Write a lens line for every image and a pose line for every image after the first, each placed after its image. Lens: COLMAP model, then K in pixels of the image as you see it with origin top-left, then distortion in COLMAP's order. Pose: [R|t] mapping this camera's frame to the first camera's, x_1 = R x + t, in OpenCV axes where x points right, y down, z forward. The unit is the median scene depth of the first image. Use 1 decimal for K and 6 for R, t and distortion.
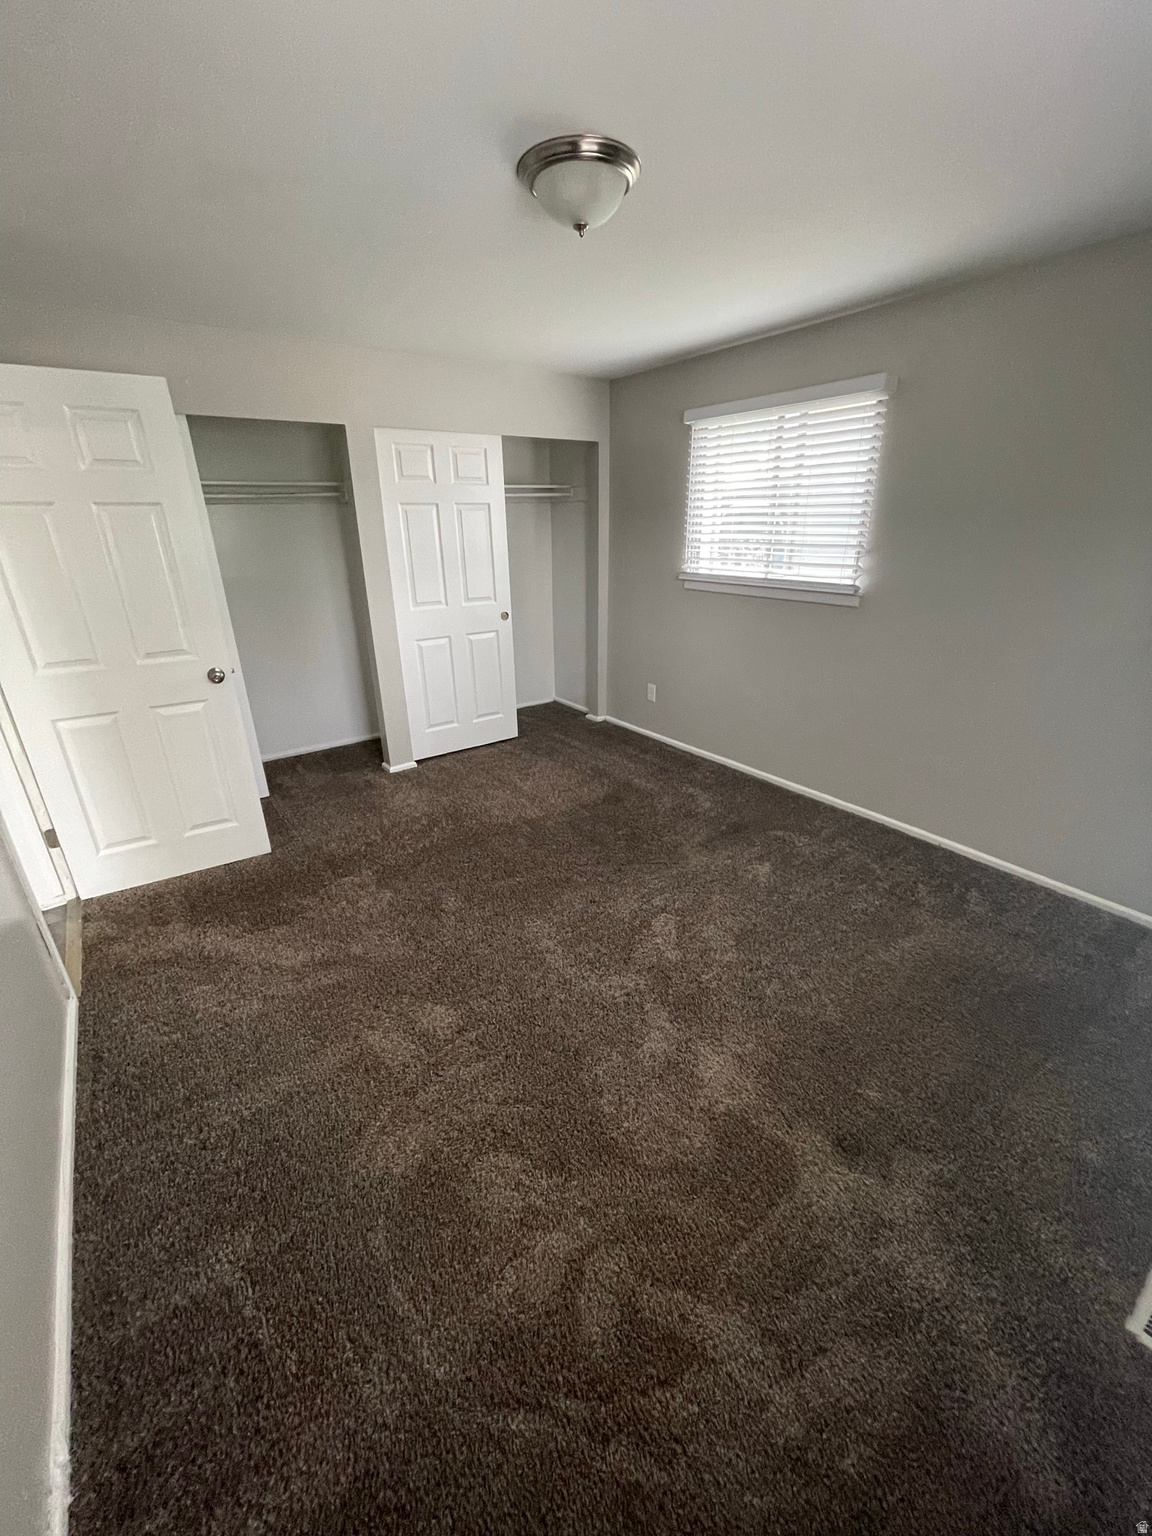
lens RADIAL K [[613.9, 0, 575.7], [0, 613.9, 754.8], [0, 0, 1]] dist [0.001147, 0.000125]
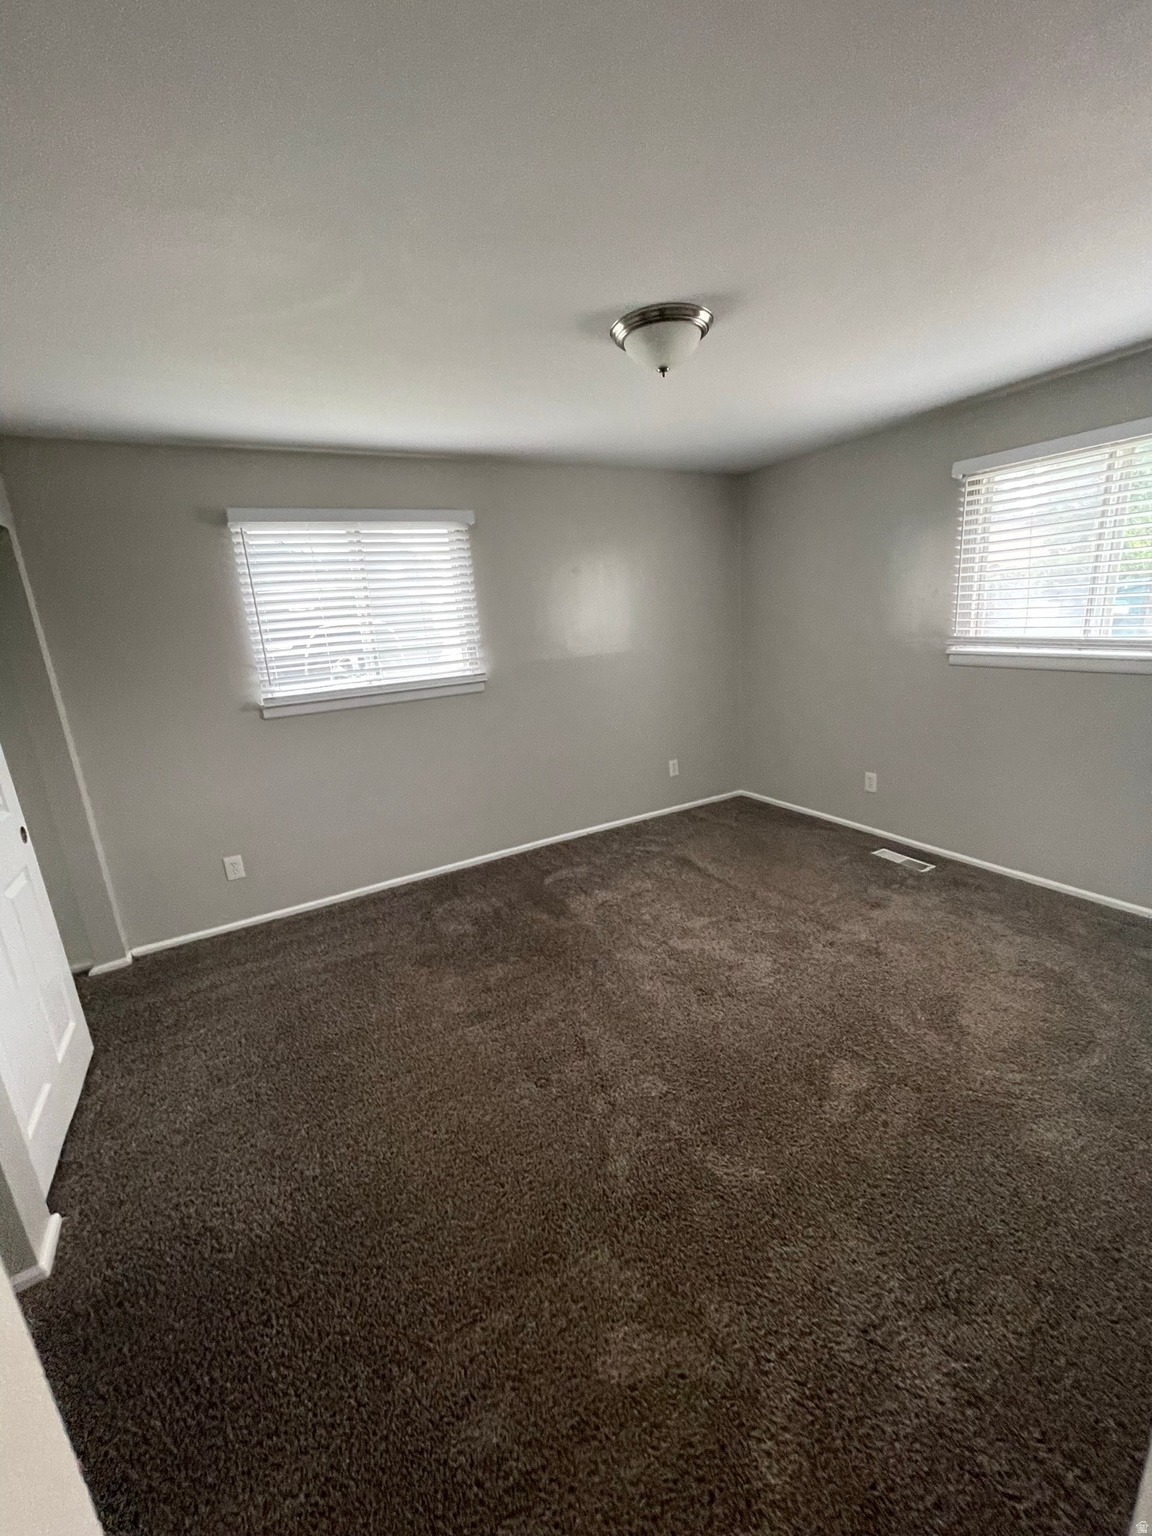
lens RADIAL K [[613.9, 0, 575.7], [0, 613.9, 754.8], [0, 0, 1]] dist [0.001147, 0.000125]
pose [[0.123671, -0.225292, 0.966410, -0.713114], [0.415544, 0.896142, 0.155734, -0.239198], [-0.901126, 0.382326, 0.204446, 0.635686]]
